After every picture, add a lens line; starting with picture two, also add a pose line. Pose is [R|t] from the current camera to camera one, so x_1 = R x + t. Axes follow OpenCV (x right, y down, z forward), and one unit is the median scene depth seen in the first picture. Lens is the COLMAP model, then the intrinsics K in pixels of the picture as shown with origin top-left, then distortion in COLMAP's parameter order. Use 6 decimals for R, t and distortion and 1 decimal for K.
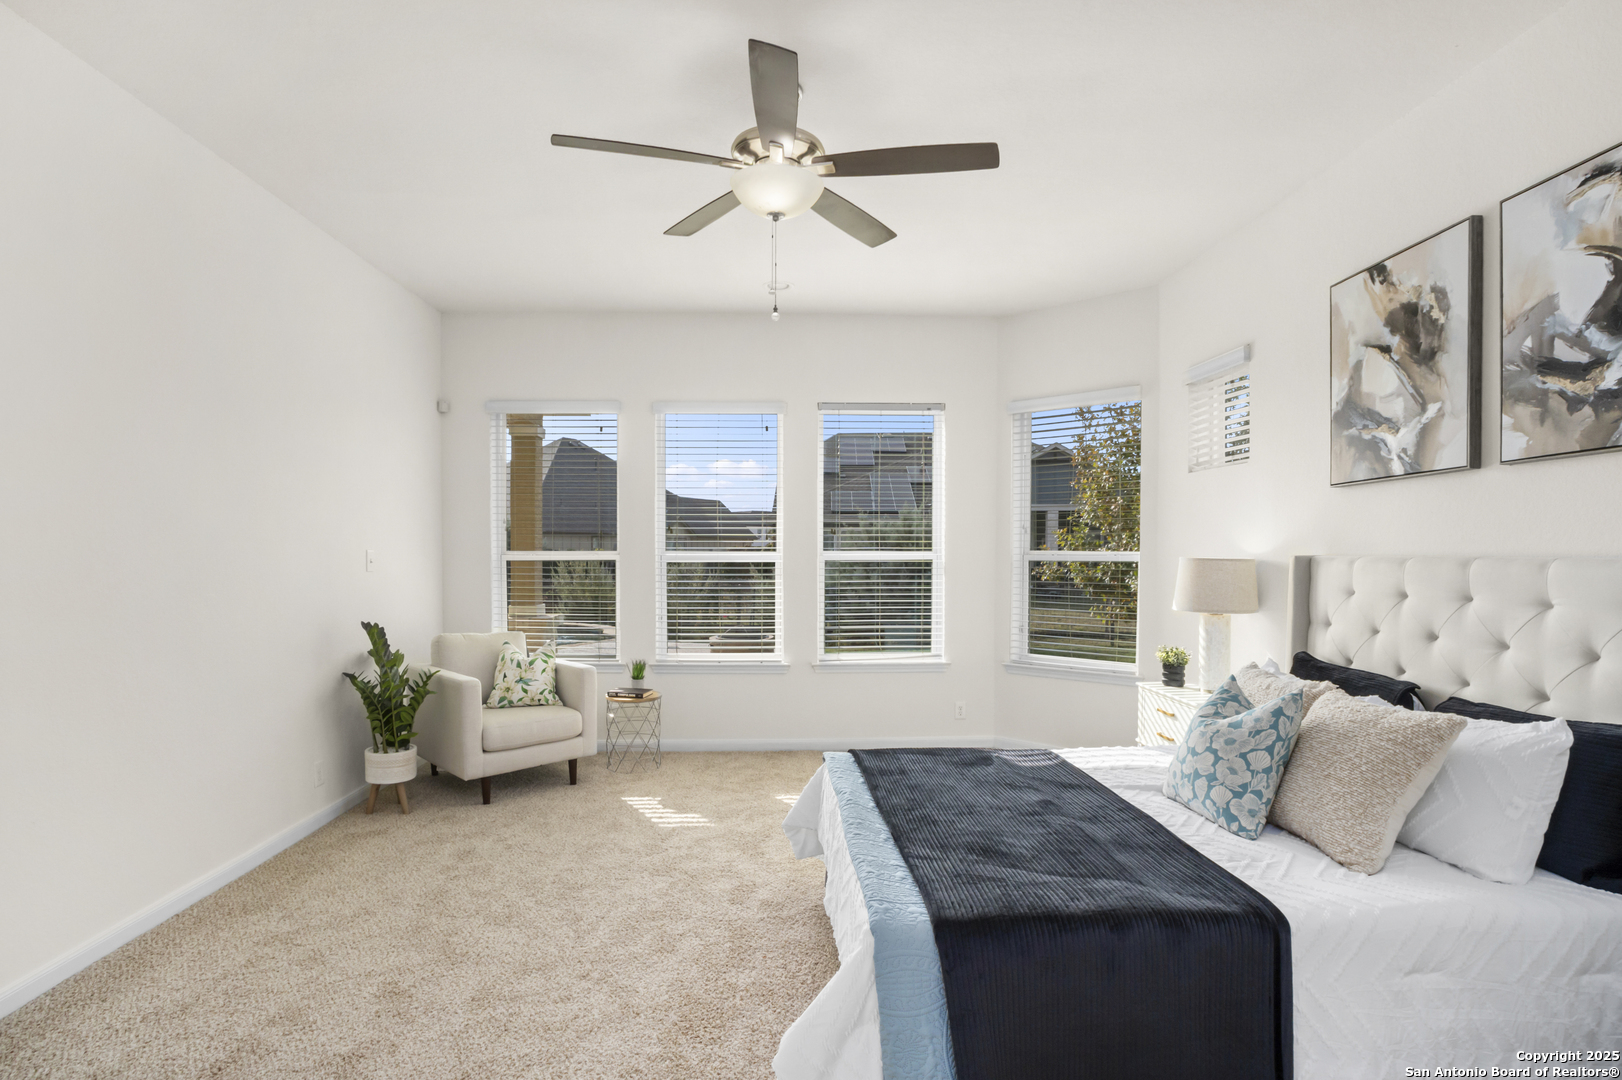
lens RADIAL K [[788.3, 0, 760.5], [0, 788.3, 579.2], [0, 0, 1]] dist [-0.052132, 0.016952]
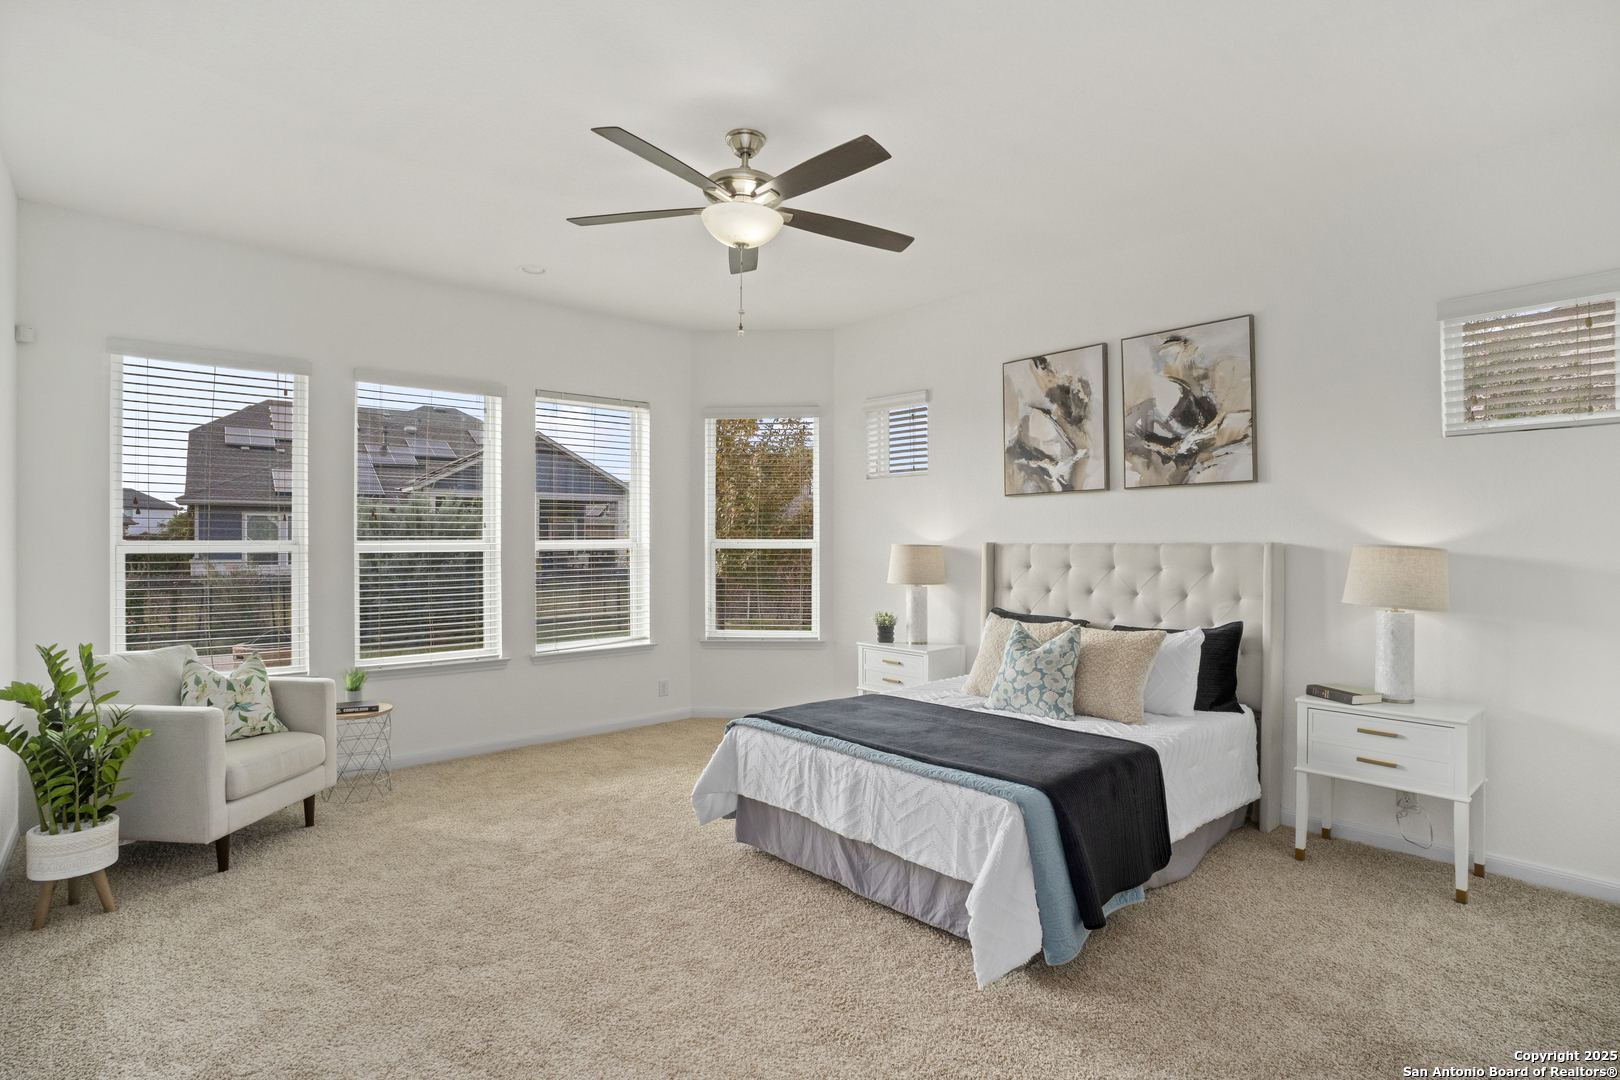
lens RADIAL K [[787.3, 0, 818.6], [0, 787.3, 549.9], [0, 0, 1]] dist [-0.052132, 0.016952]
pose [[0.765499, -0.008625, 0.643379, -0.559173], [0.023383, 0.999623, -0.014420, -0.002304], [-0.643012, 0.026083, 0.765412, 0.068240]]
